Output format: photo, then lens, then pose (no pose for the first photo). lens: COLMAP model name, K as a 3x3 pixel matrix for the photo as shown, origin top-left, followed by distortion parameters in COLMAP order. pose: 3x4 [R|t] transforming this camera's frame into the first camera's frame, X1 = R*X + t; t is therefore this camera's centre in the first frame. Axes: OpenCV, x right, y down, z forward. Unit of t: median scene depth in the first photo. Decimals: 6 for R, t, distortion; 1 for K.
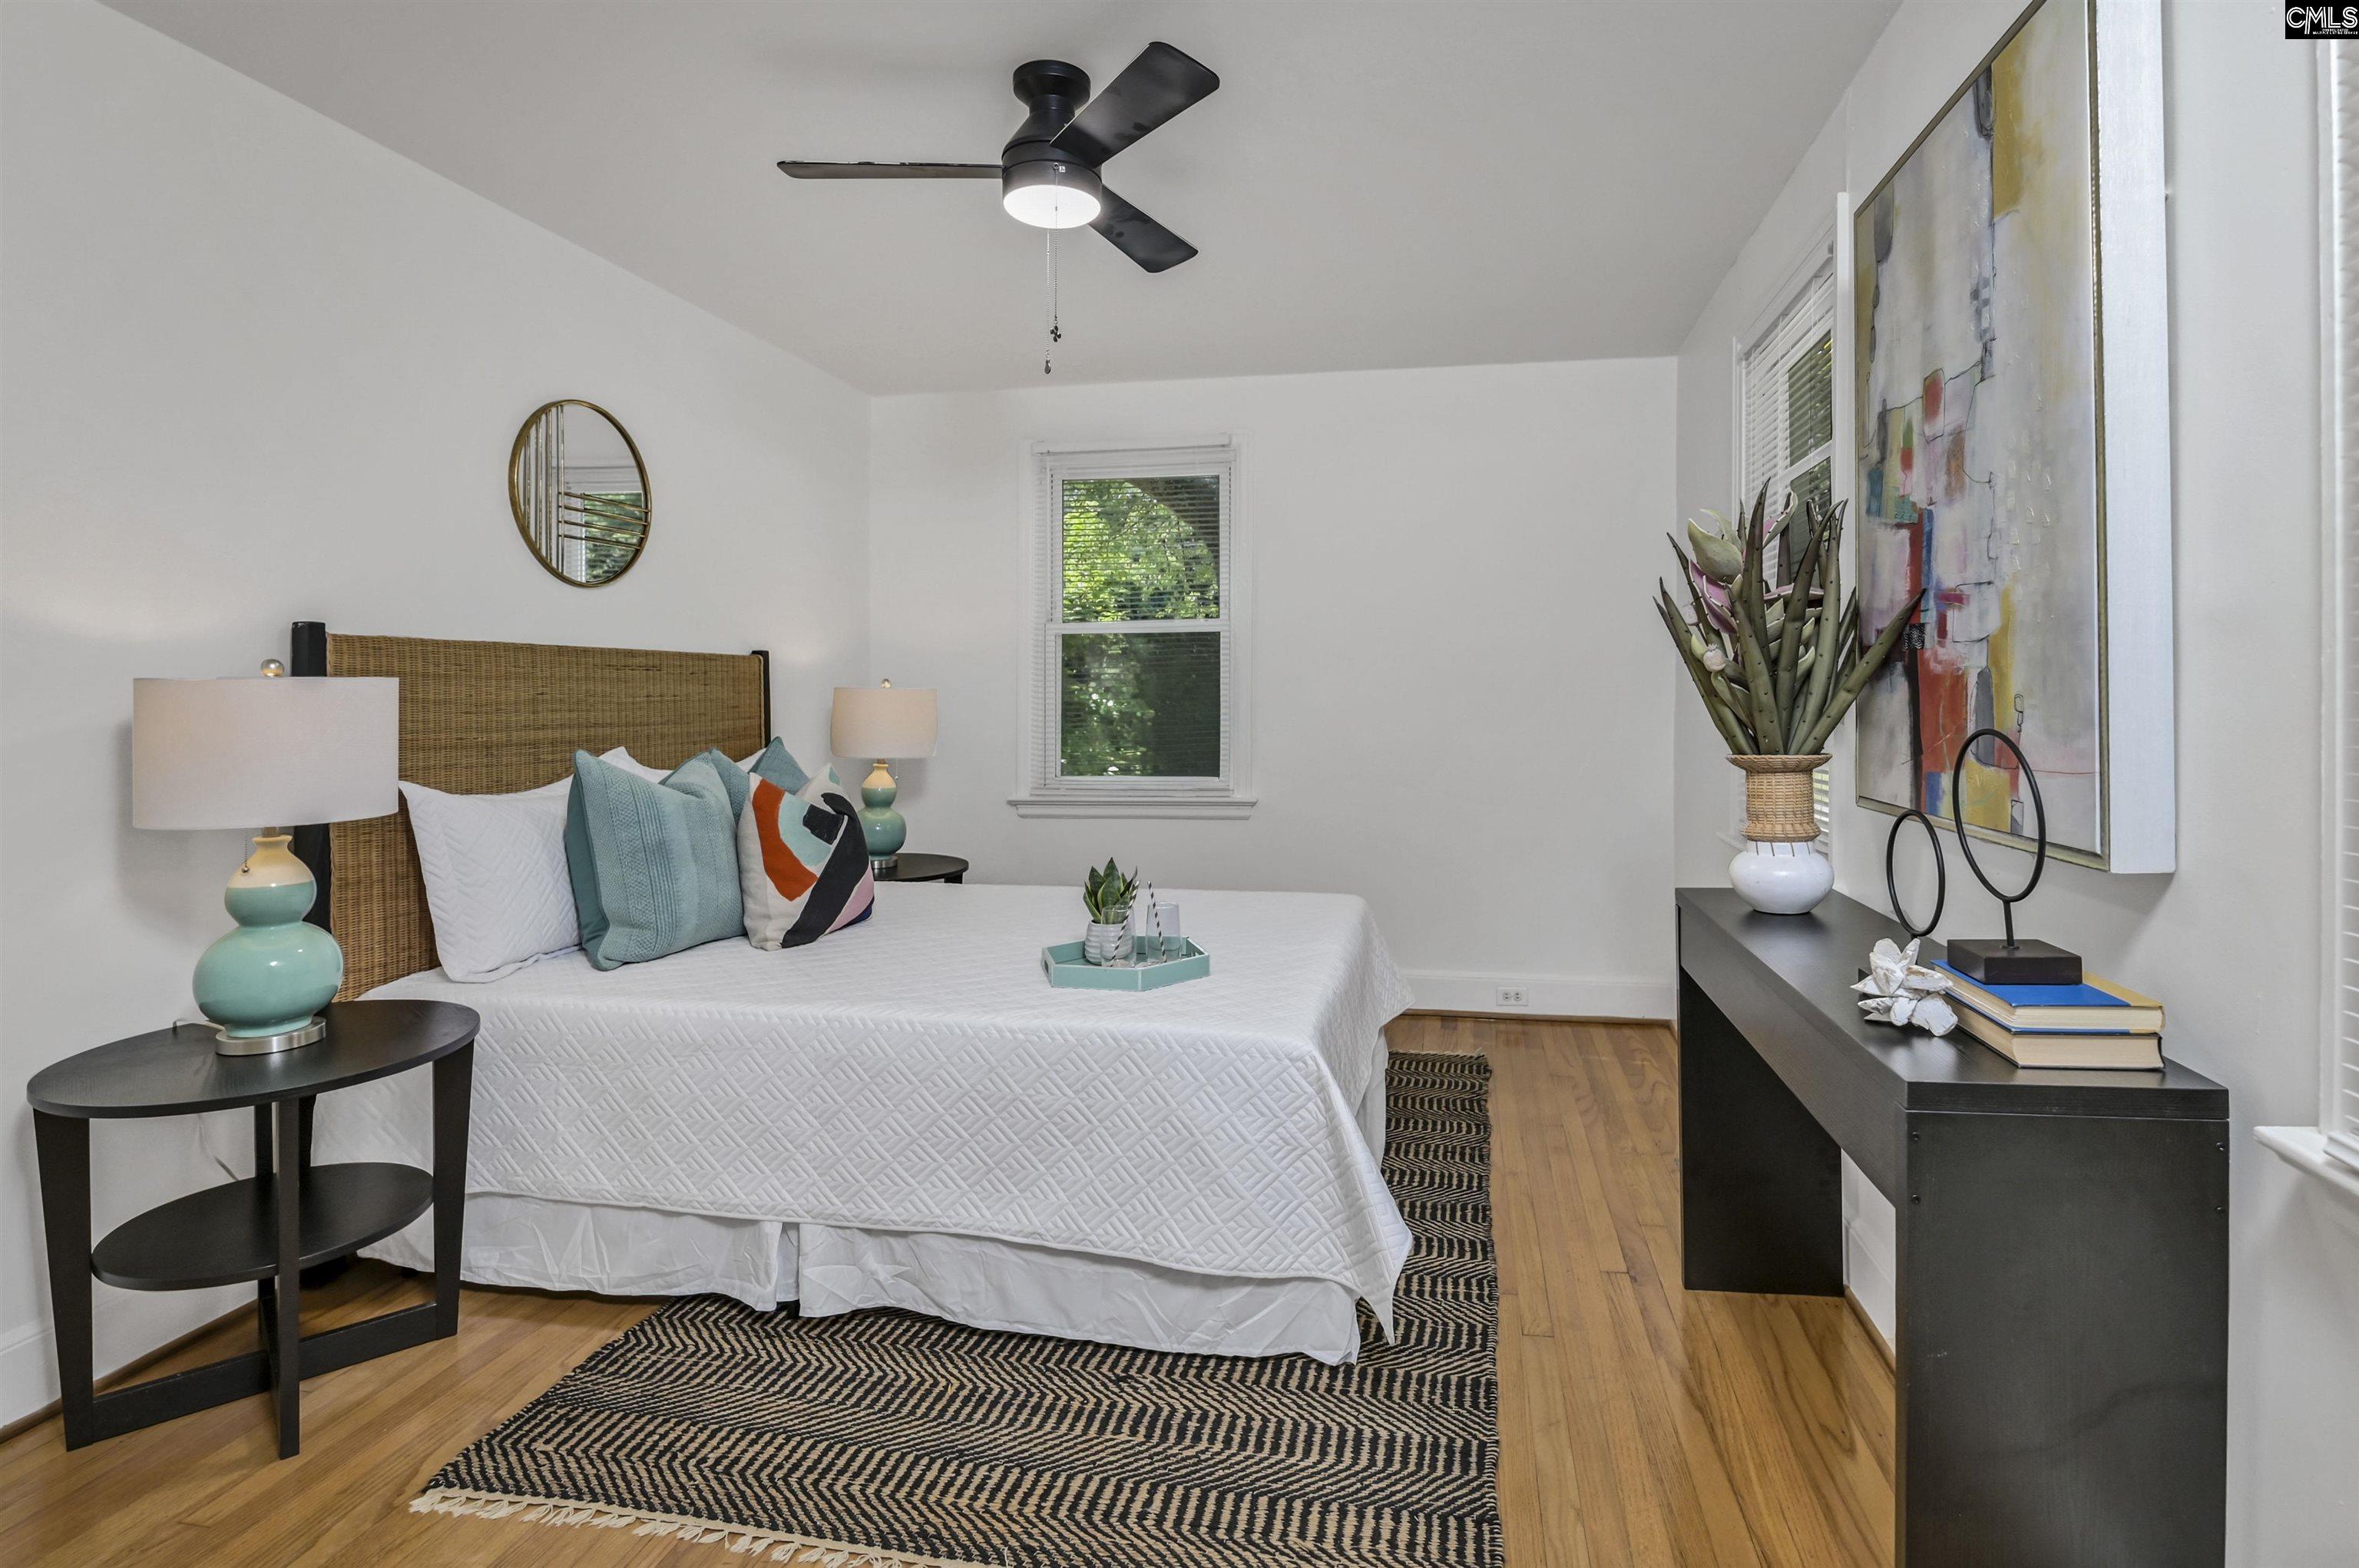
lens RADIAL K [[1159.8, 0, 1187.1], [0, 1159.8, 698.5], [0, 0, 1]] dist [-0.001808, 0.000035]
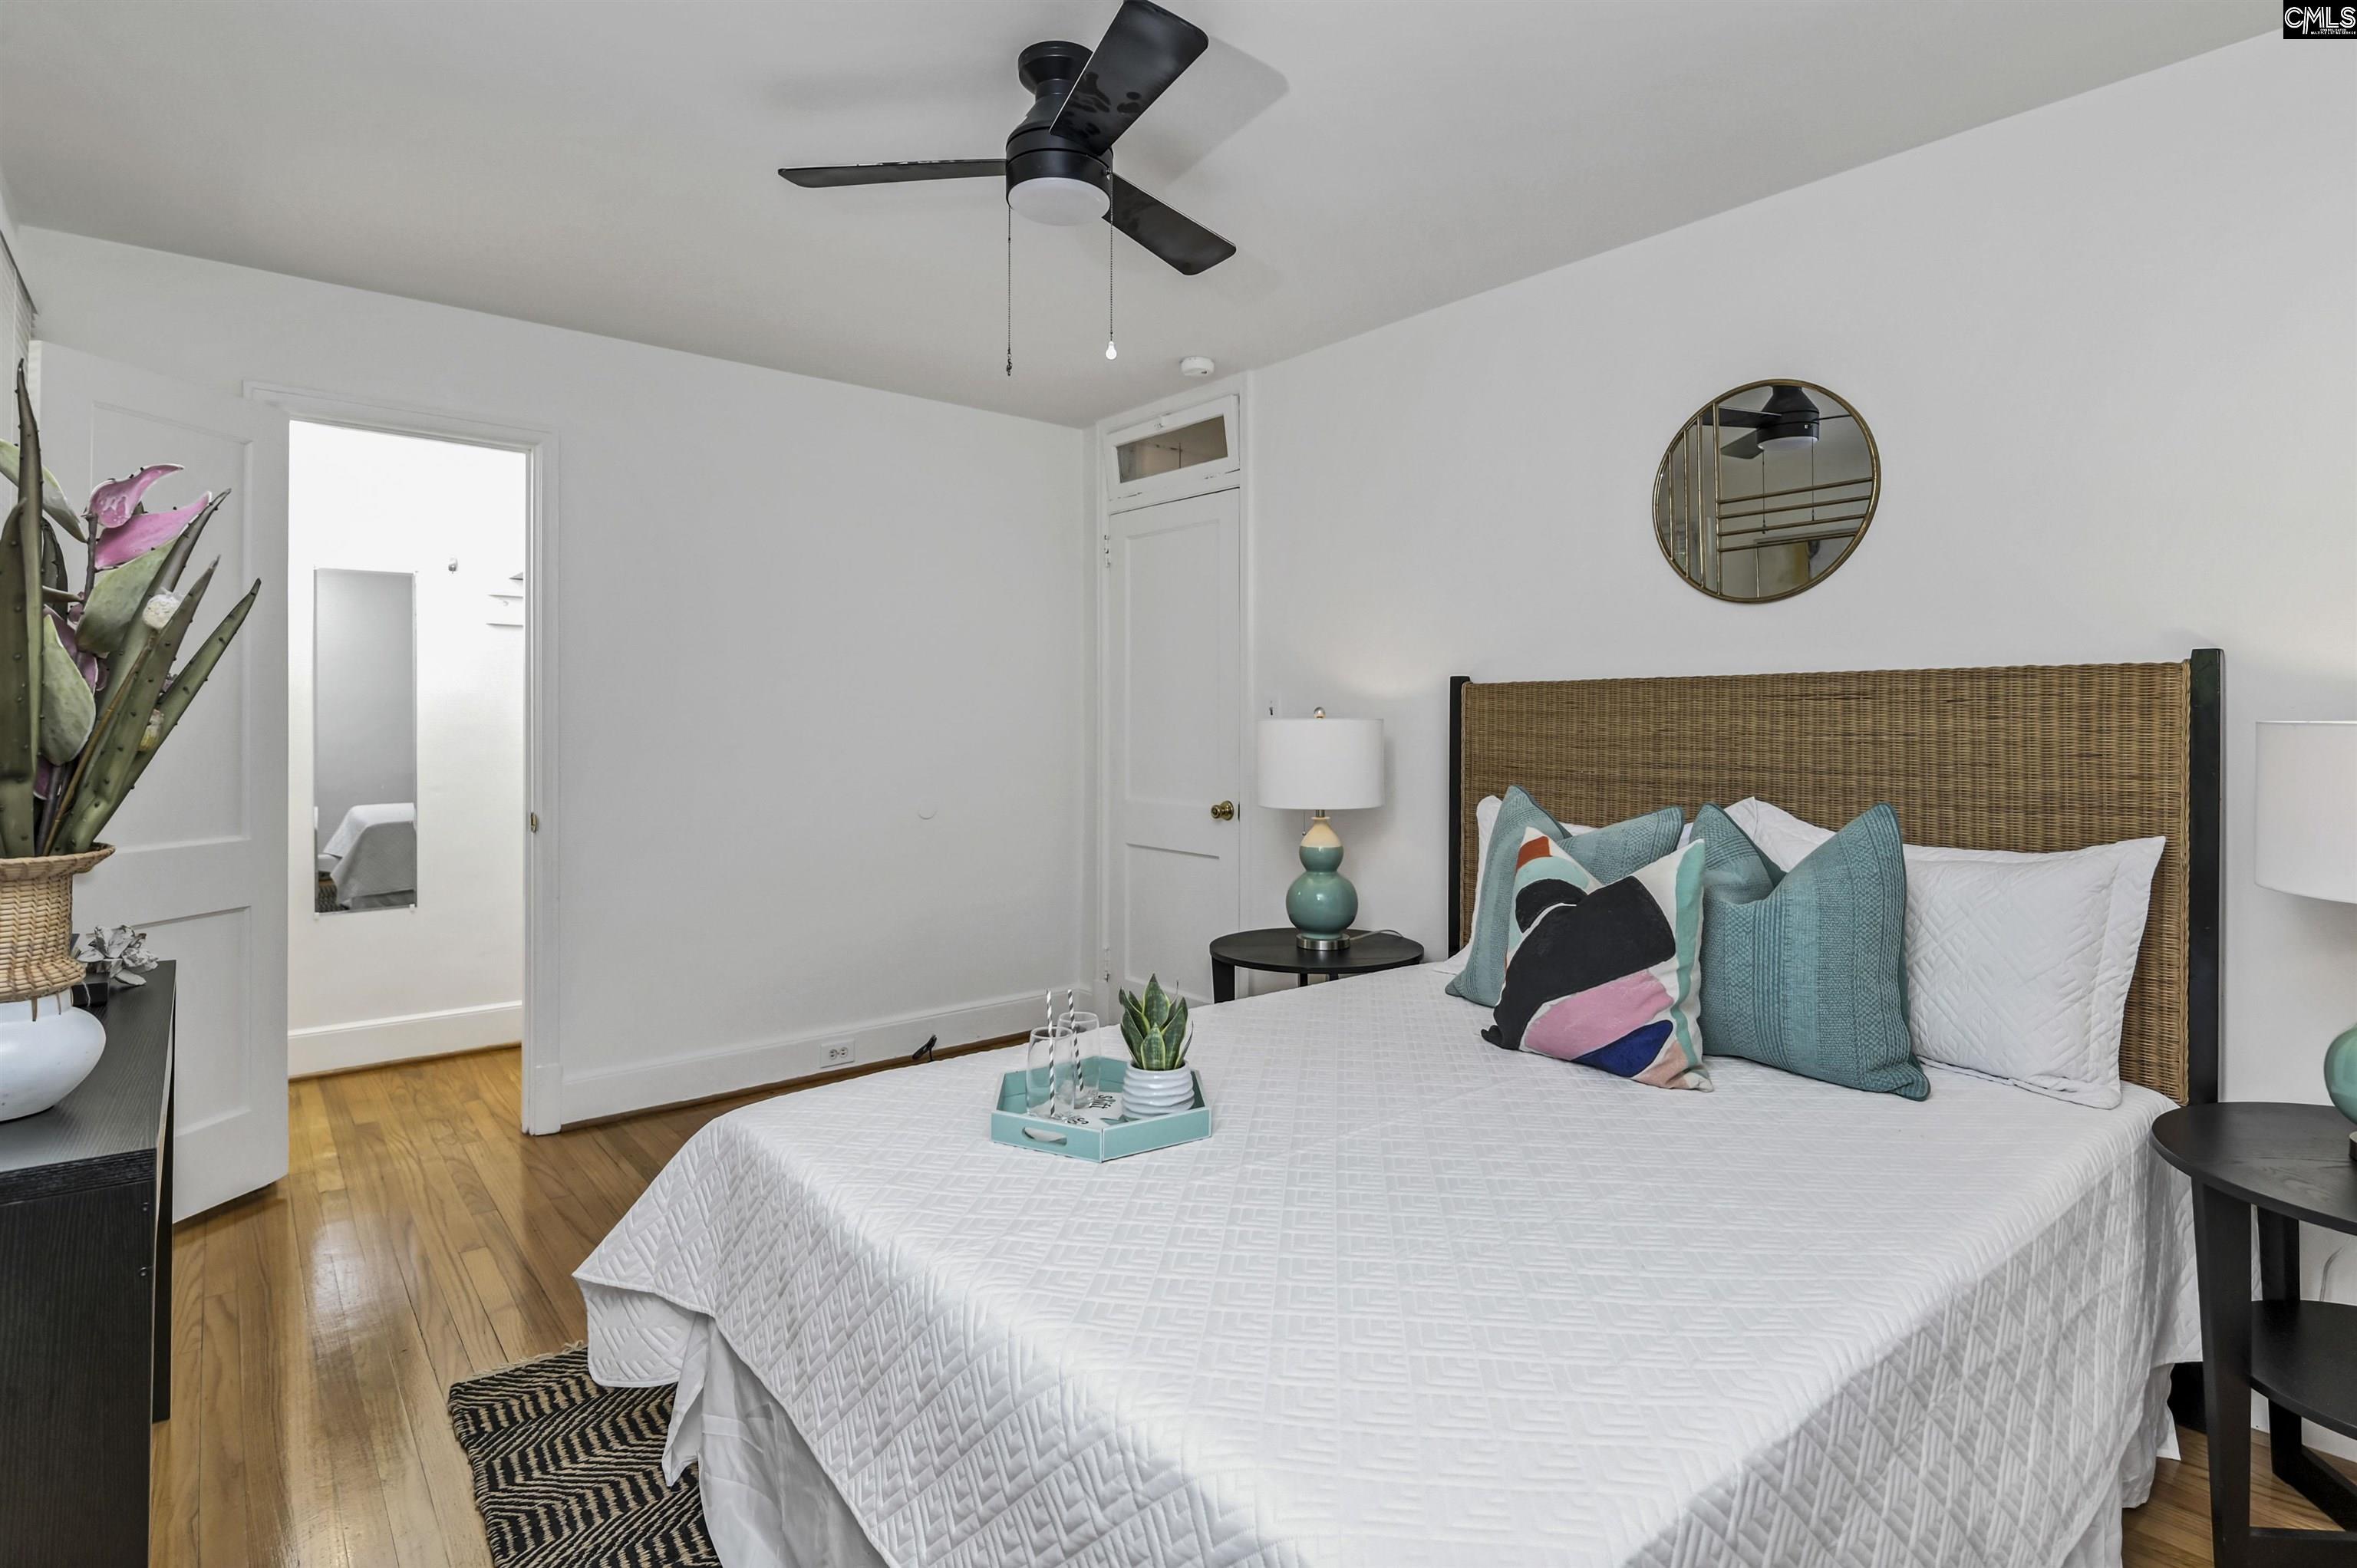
lens RADIAL K [[1158.8, 0, 1186.1], [0, 1158.8, 698.6], [0, 0, 1]] dist [-0.001808, 0.000035]
pose [[-0.604154, -0.011173, -0.796790, 0.652663], [0.000756, 0.999893, -0.014595, -0.025020], [0.796868, -0.009420, -0.604081, 1.951105]]
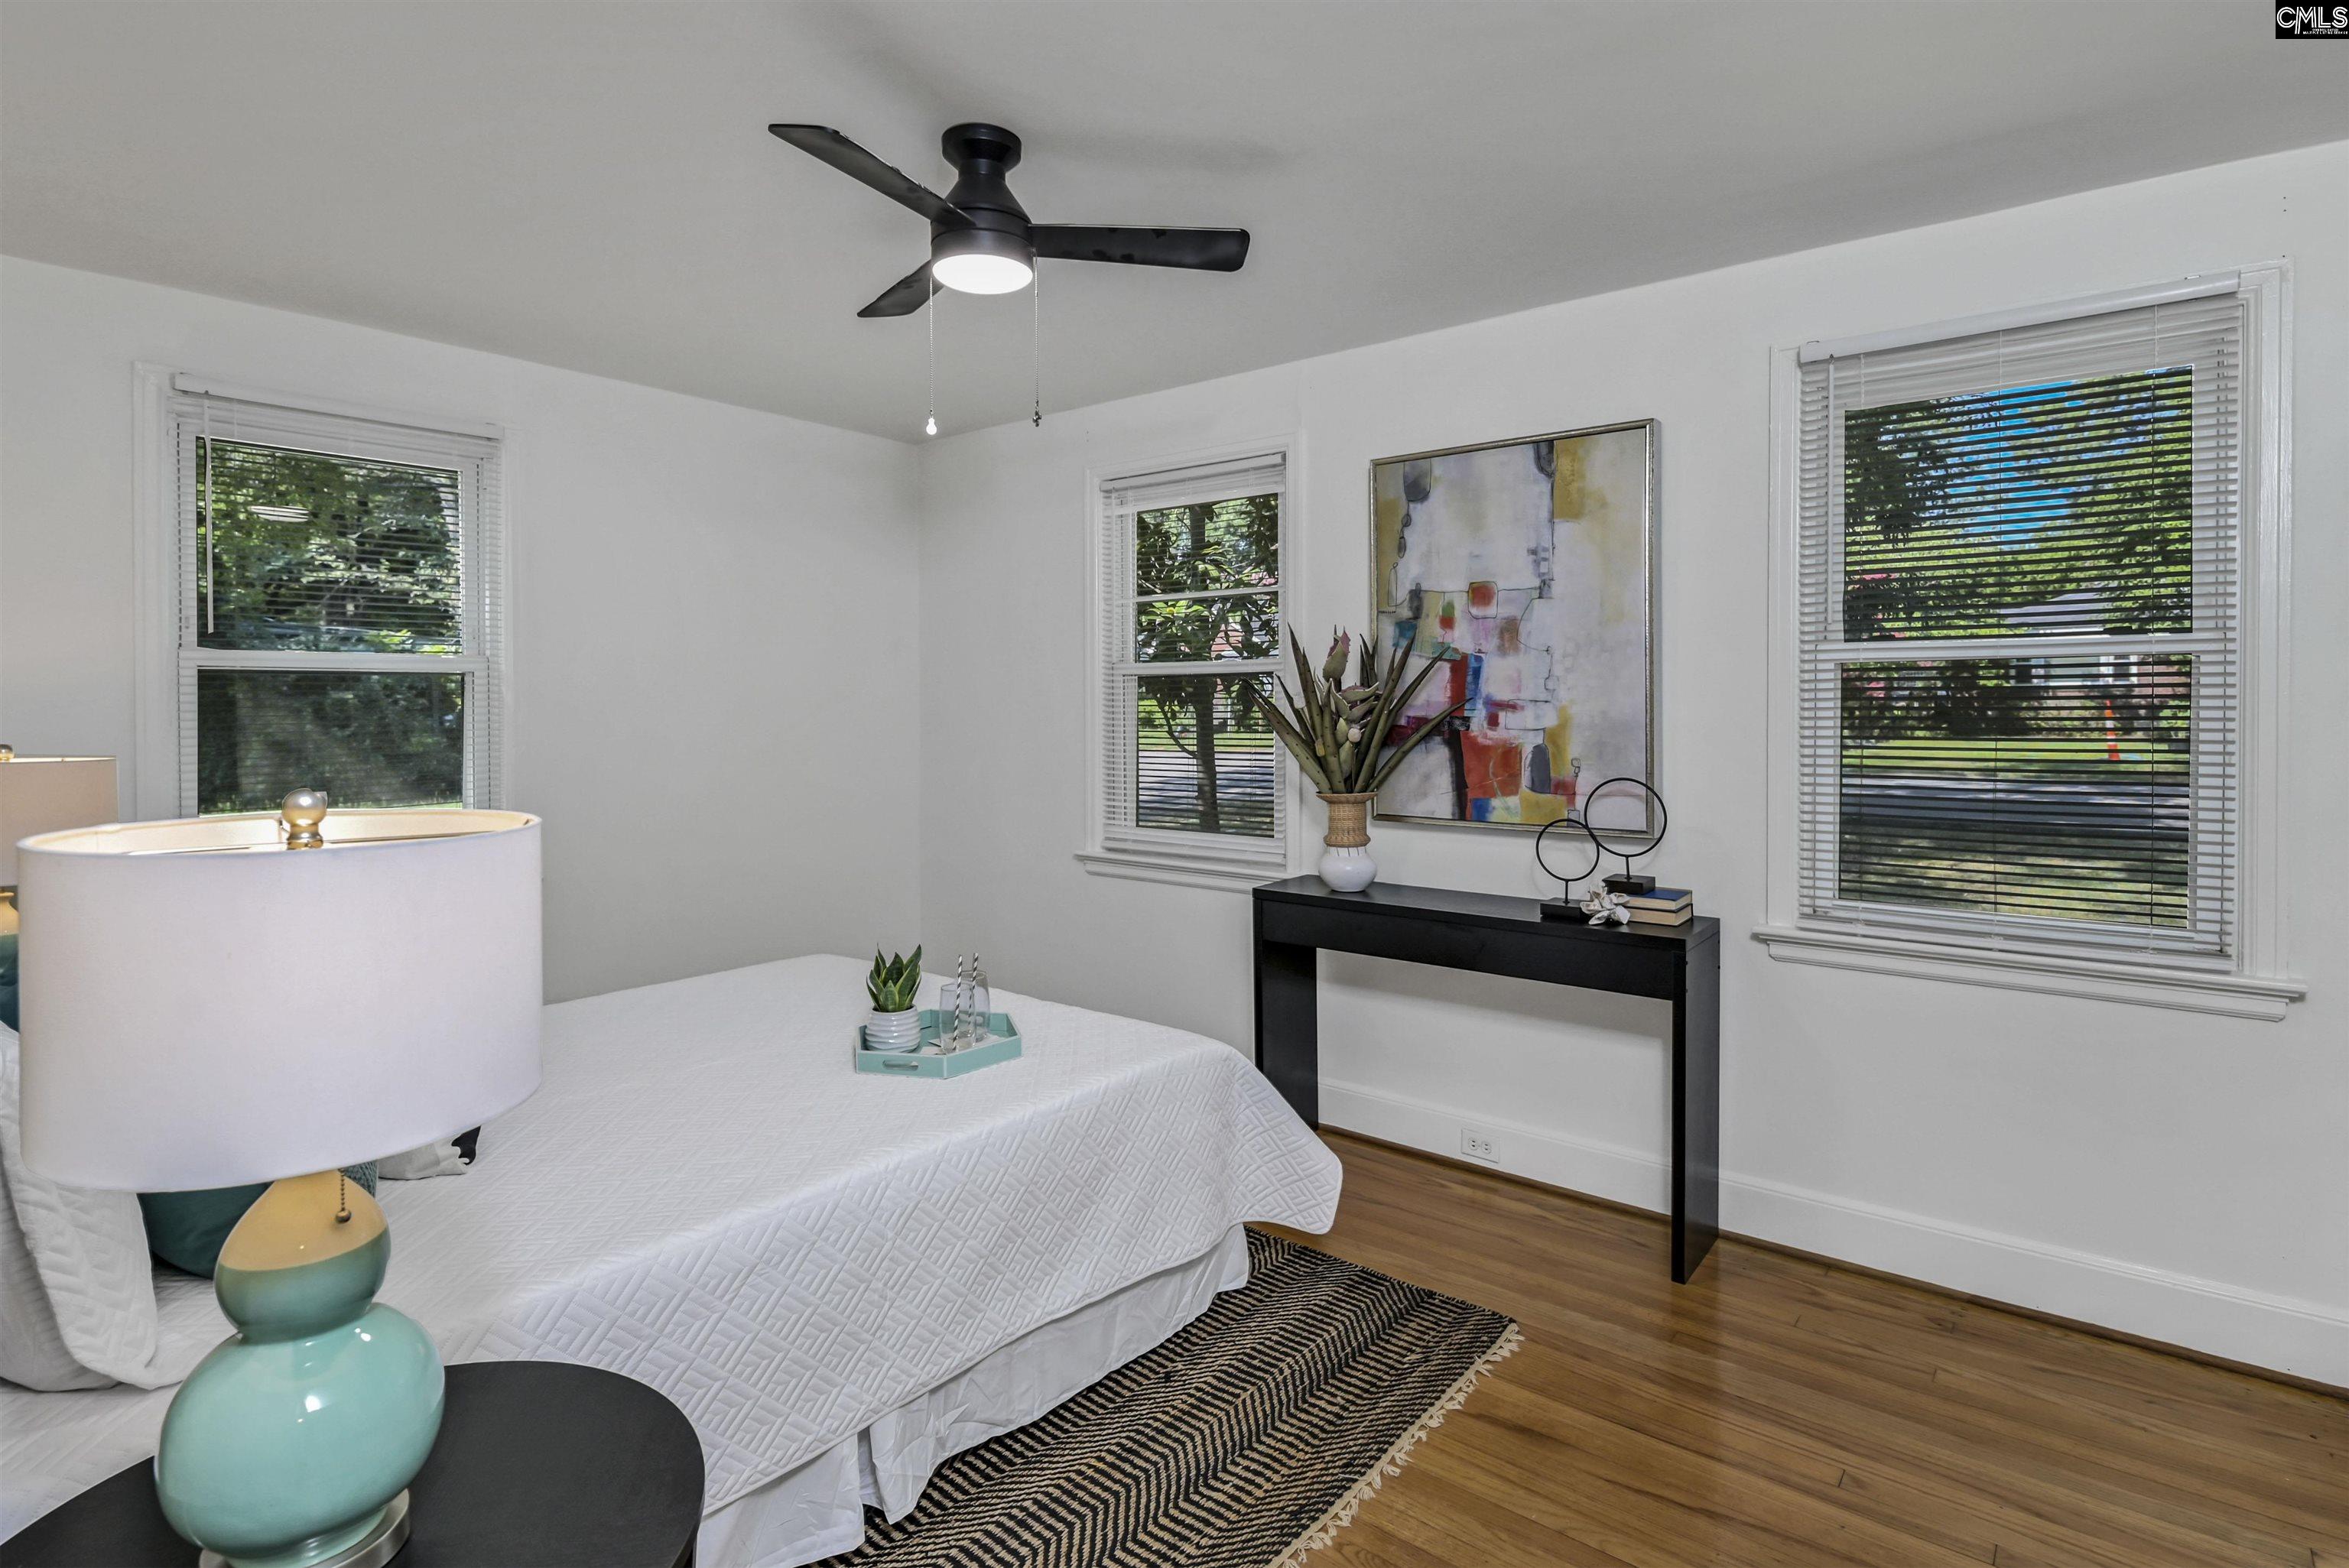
lens RADIAL K [[1234.2, 0, 1164.7], [0, 1234.2, 725.0], [0, 0, 1]] dist [-0.001124, -0.000152]
pose [[0.471909, -0.018162, 0.881460, -1.181989], [0.003890, 0.999821, 0.018518, -0.080951], [-0.881639, -0.005310, 0.471895, 0.461221]]
